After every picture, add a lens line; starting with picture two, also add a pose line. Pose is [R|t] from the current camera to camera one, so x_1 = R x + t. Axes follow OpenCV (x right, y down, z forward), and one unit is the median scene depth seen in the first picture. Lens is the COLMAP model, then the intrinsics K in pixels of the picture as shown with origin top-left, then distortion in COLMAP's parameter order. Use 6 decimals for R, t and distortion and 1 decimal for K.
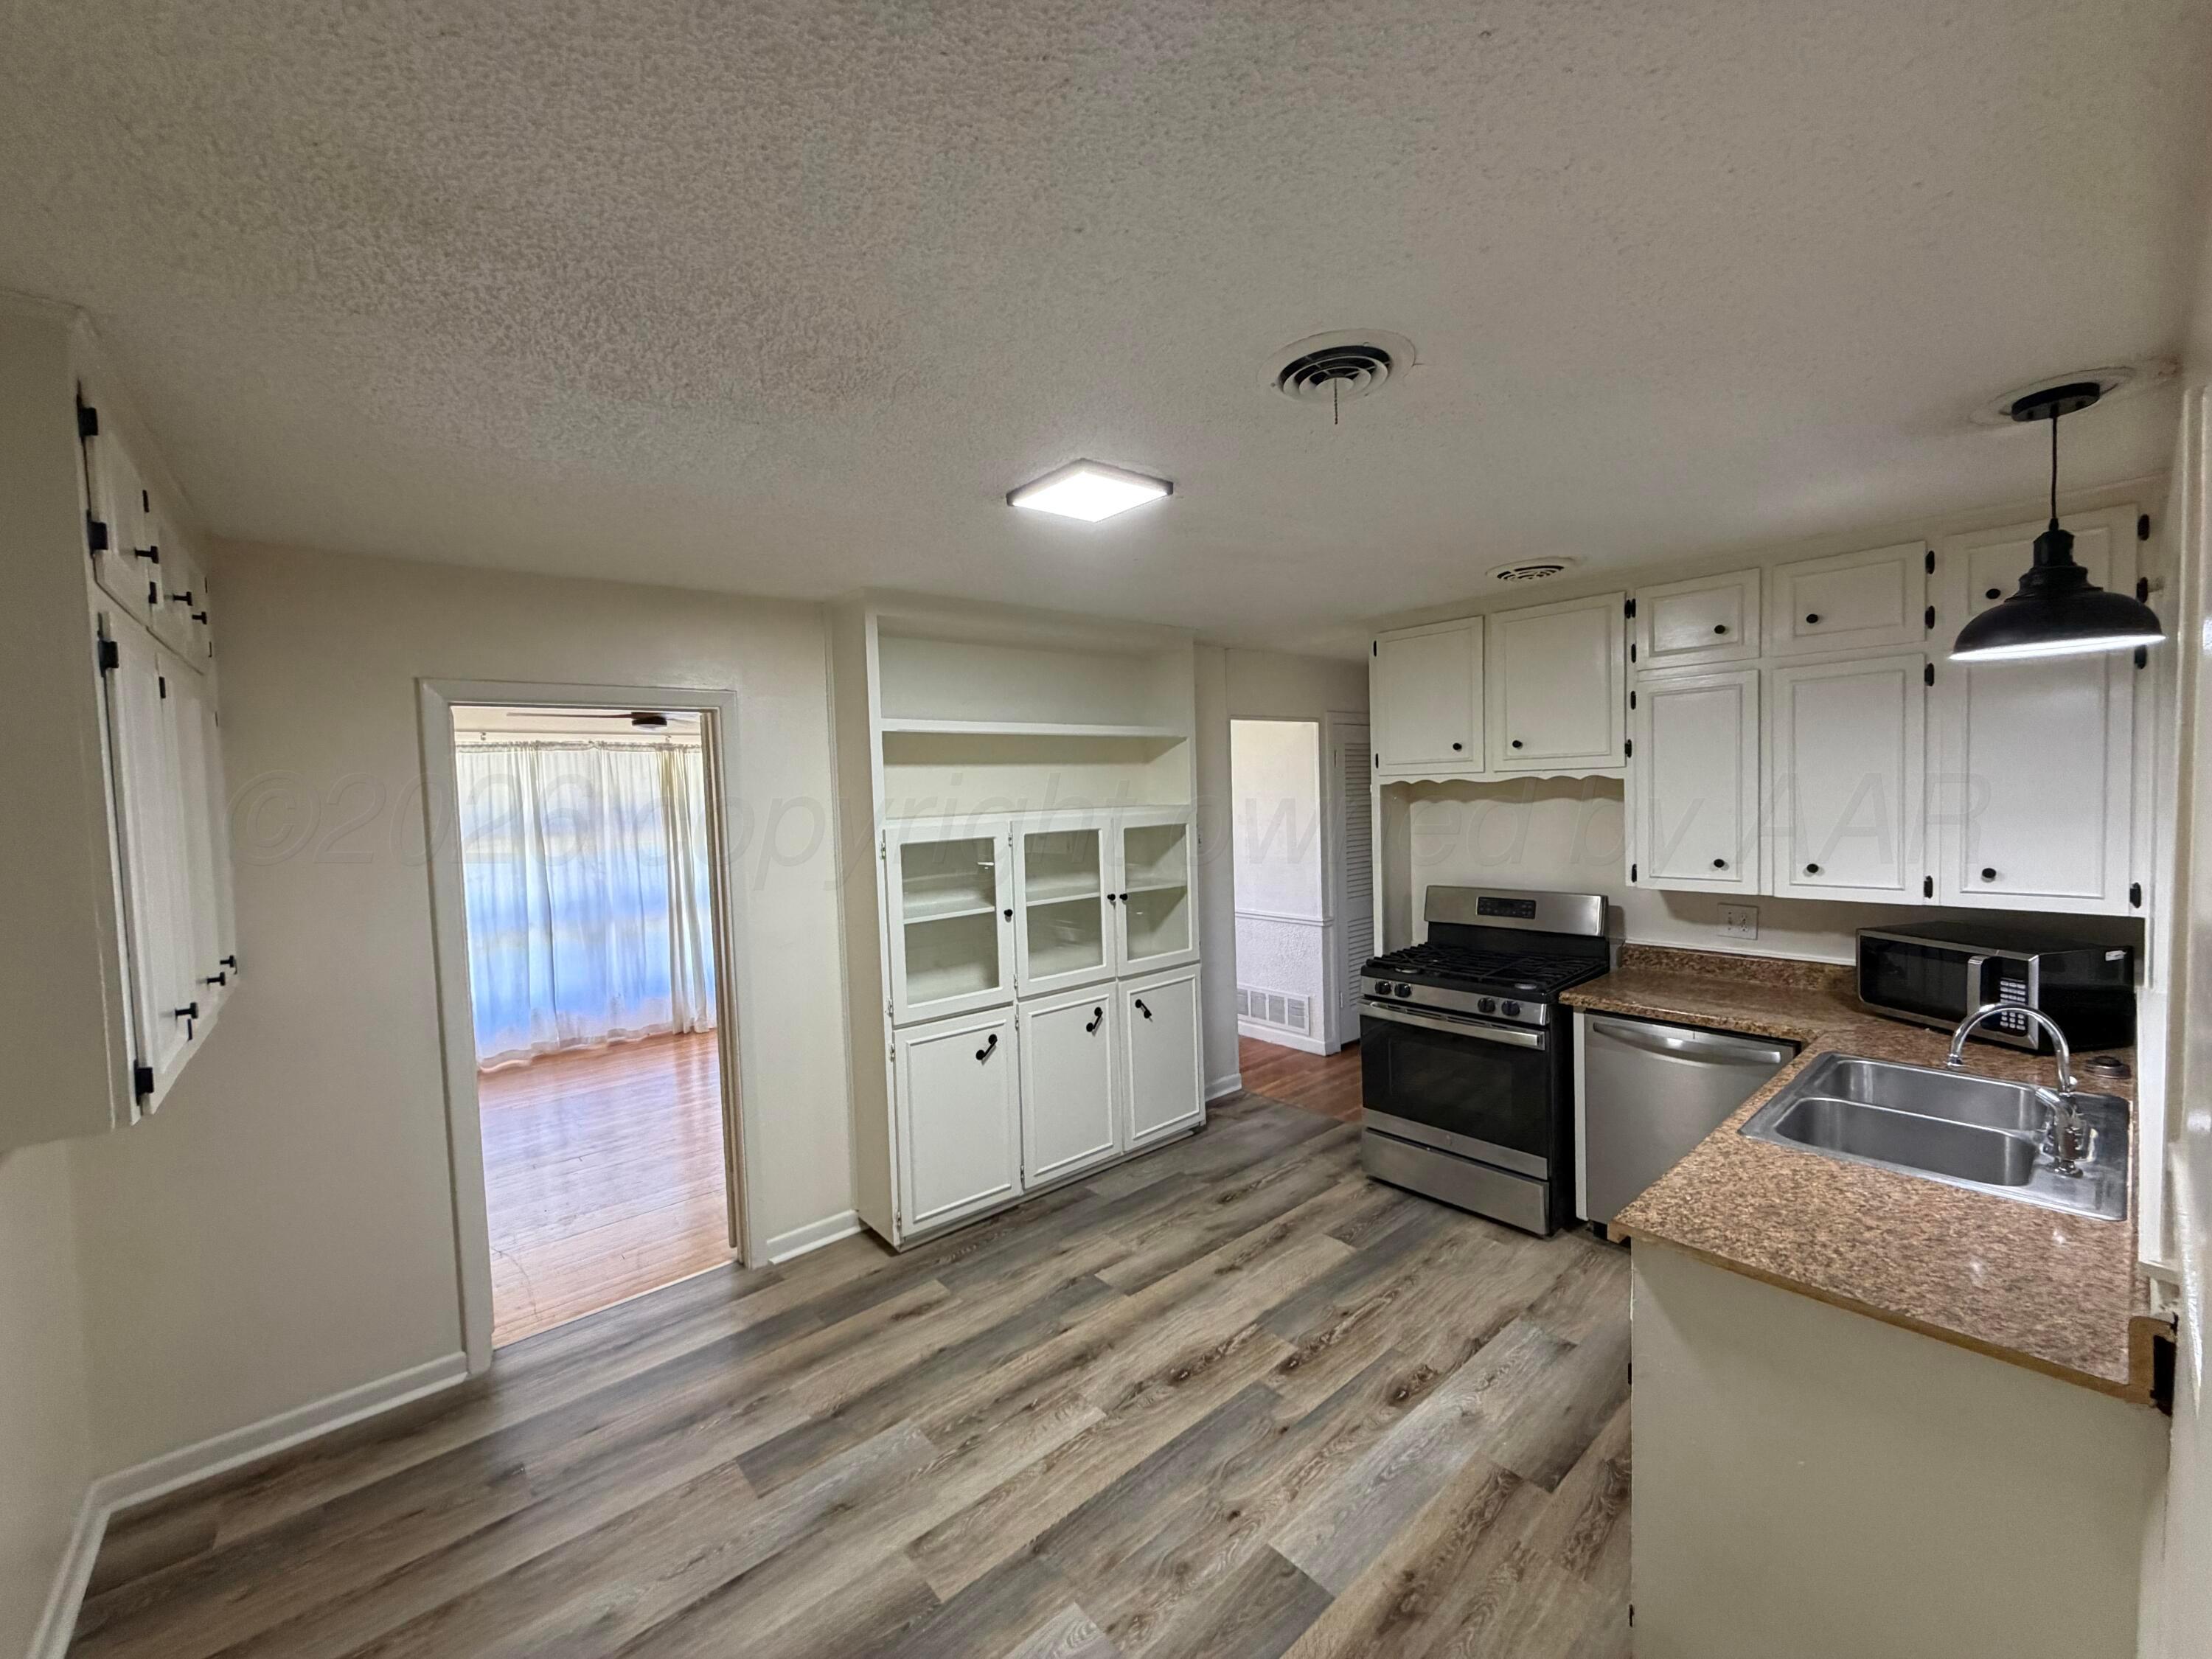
lens RADIAL K [[886.8, 0, 1114.1], [0, 886.8, 832.2], [0, 0, 1]] dist [-0.003167, -0.000174]
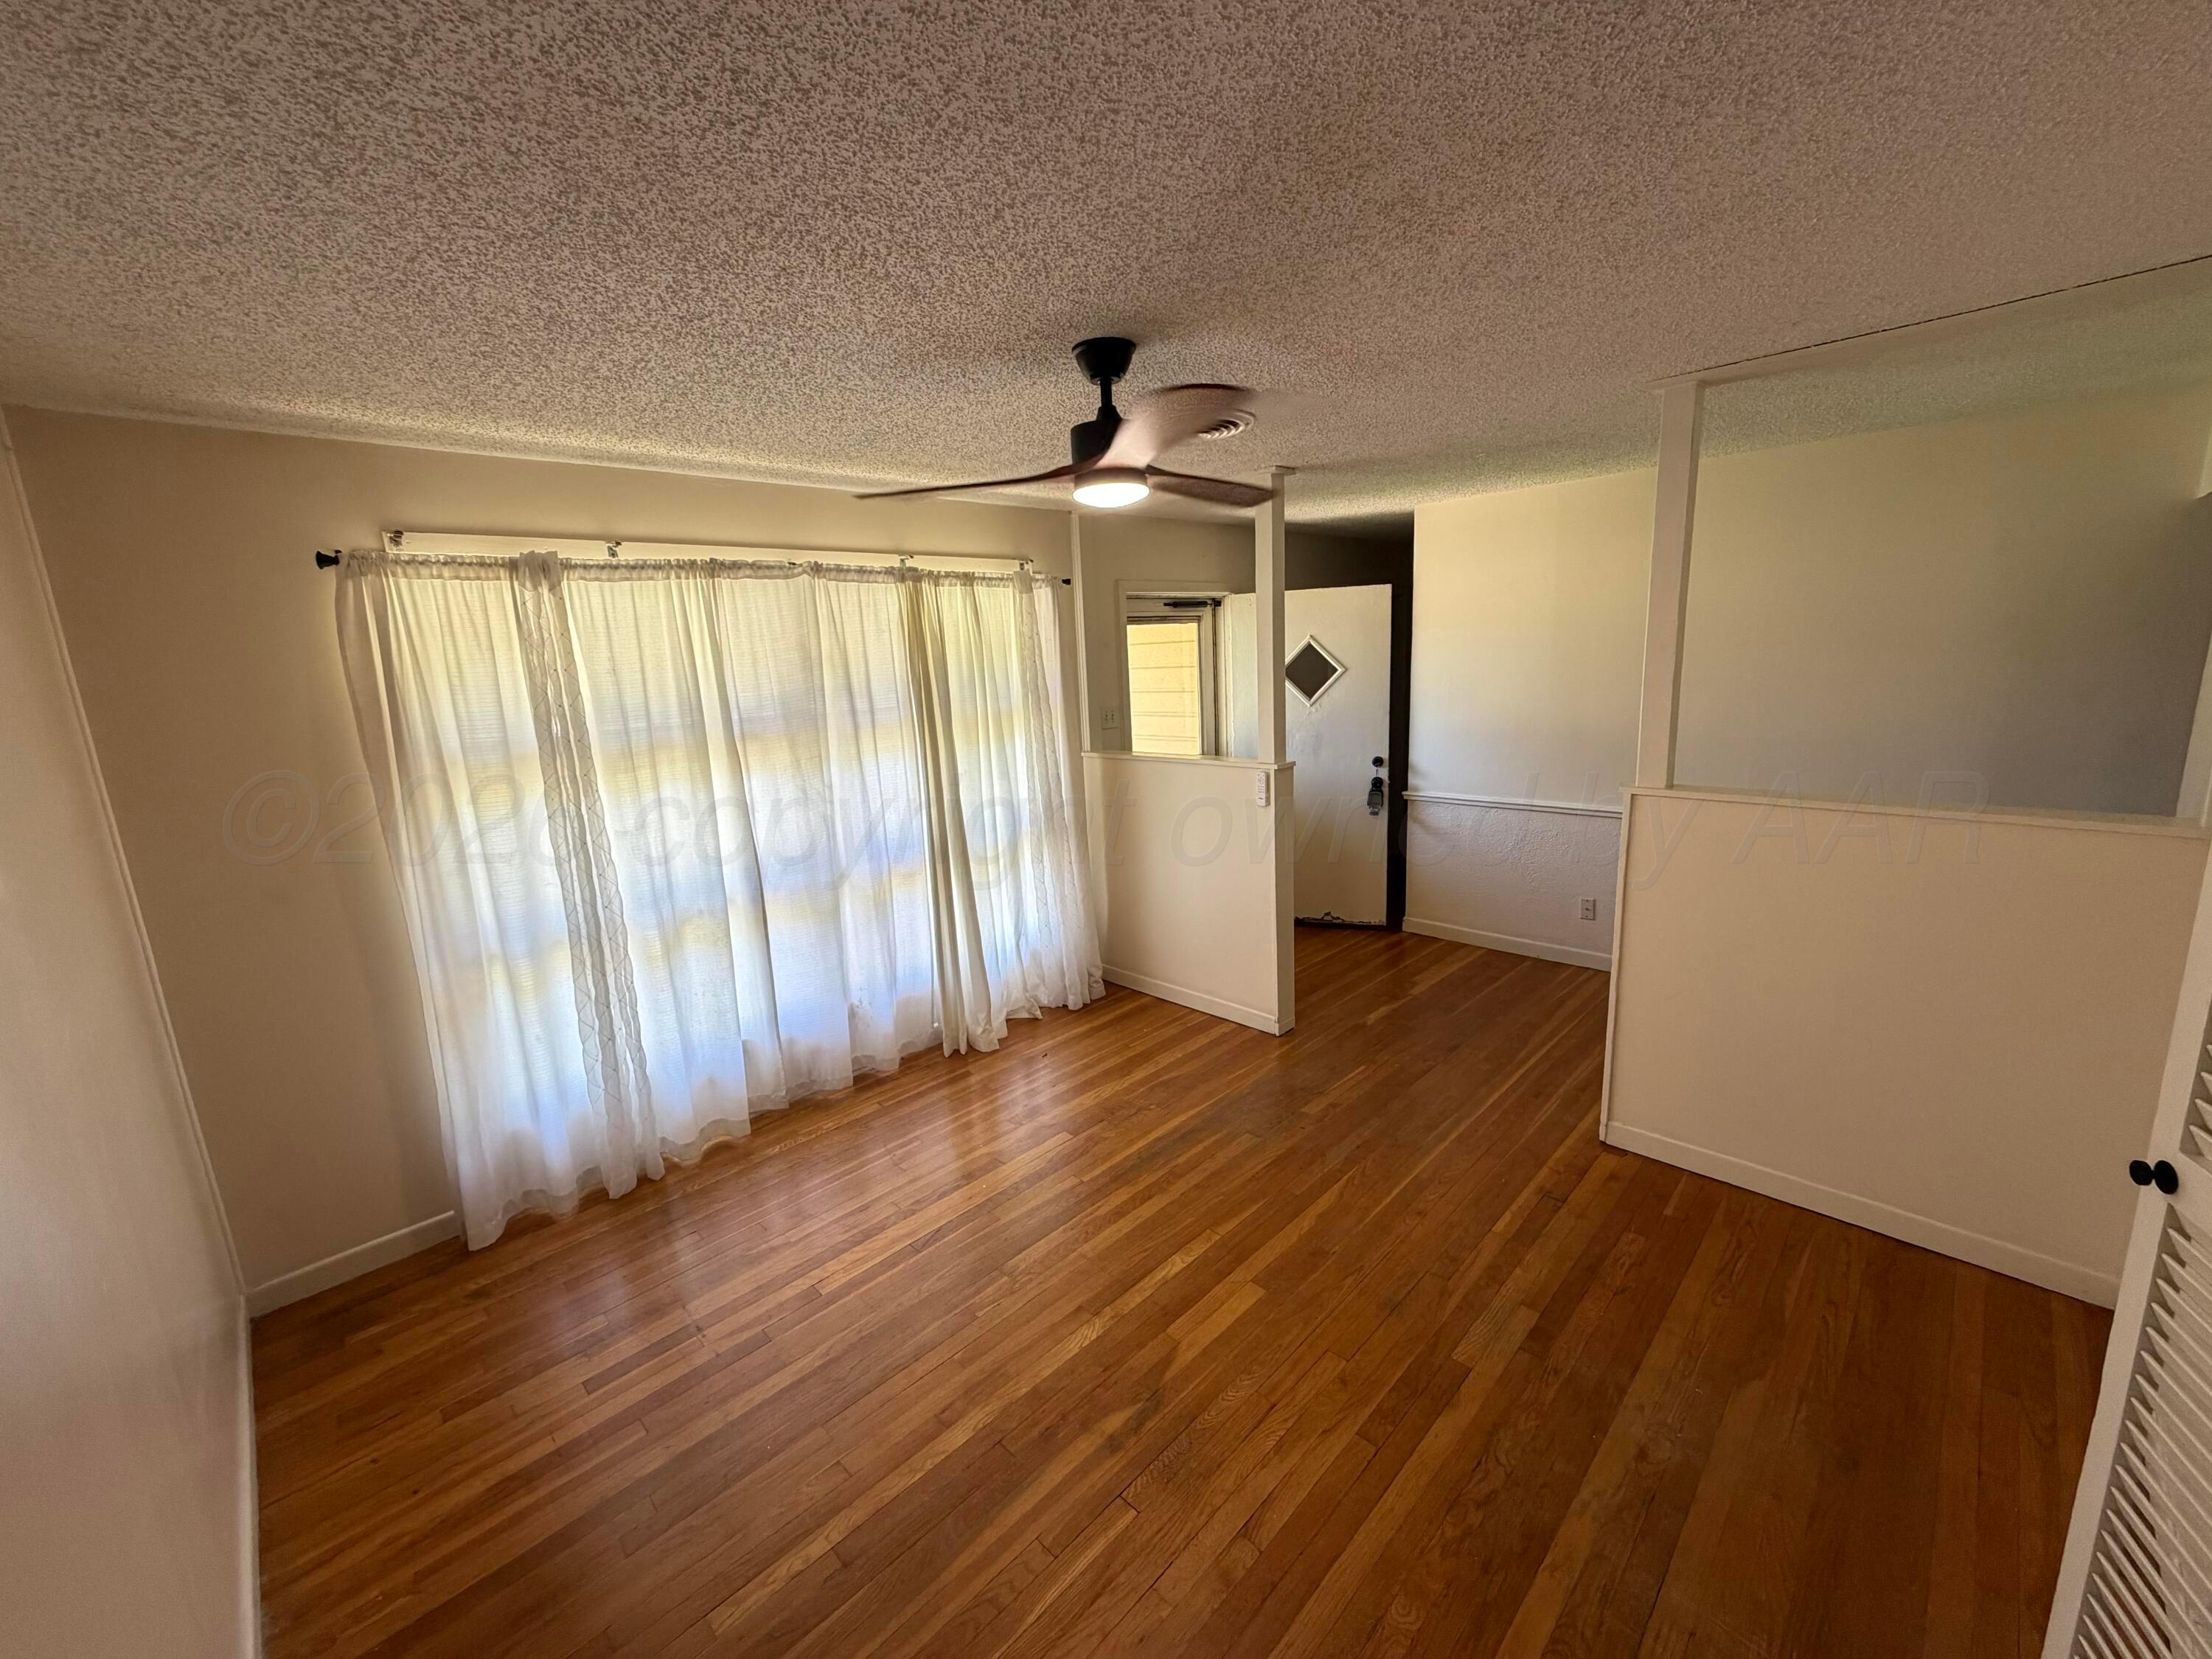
lens RADIAL K [[886.8, 0, 1107.9], [0, 886.8, 830.0], [0, 0, 1]] dist [-0.003167, -0.000174]
pose [[0.997425, -0.030559, 0.064888, -0.439781], [0.020502, 0.988419, 0.150357, -0.018829], [-0.068732, -0.148640, 0.986500, 0.429985]]
